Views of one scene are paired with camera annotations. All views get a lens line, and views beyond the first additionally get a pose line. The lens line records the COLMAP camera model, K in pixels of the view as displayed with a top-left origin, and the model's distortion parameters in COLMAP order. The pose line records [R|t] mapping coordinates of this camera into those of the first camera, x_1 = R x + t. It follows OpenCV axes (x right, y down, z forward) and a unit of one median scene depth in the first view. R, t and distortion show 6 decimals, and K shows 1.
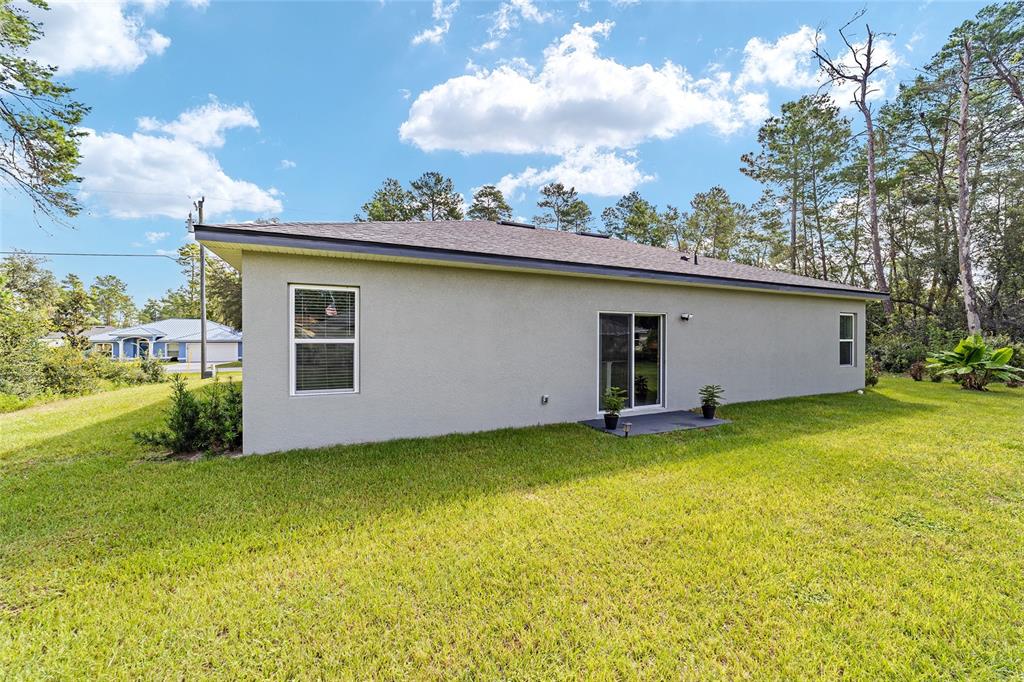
lens RADIAL K [[397.1, 0, 512.4], [0, 397.1, 326.7], [0, 0, 1]] dist [-0.001235, 0.000154]
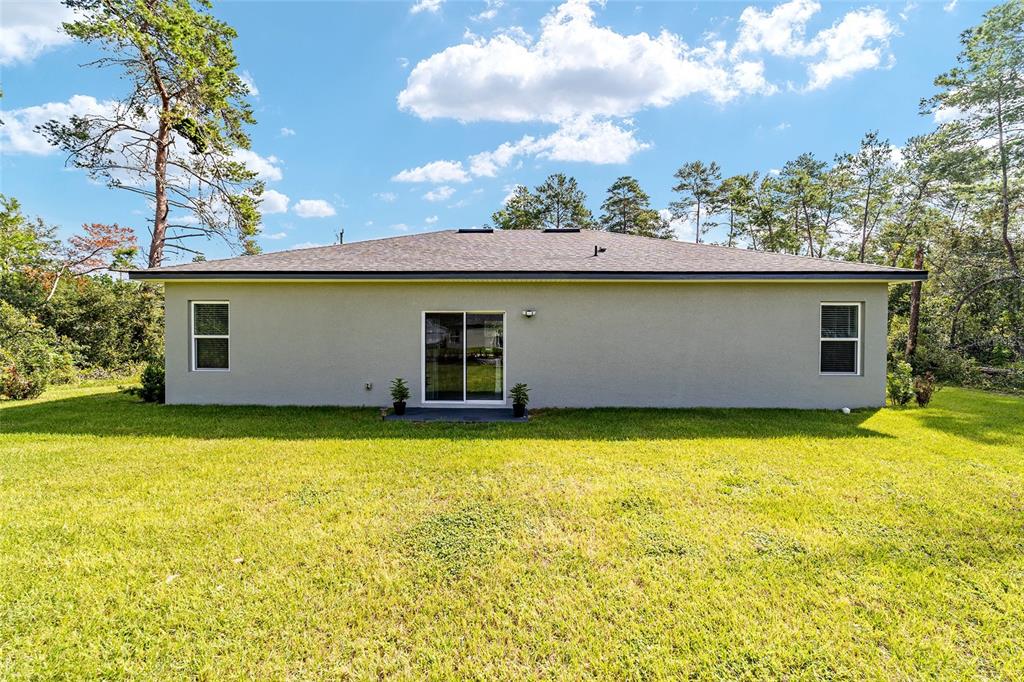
lens RADIAL K [[397.1, 0, 512.4], [0, 397.1, 326.7], [0, 0, 1]] dist [-0.001235, 0.000154]
pose [[0.895225, -0.005894, -0.445575, 0.724438], [0.010166, 0.999922, 0.007199, -0.001230], [0.445498, -0.010975, 0.895215, 0.087110]]
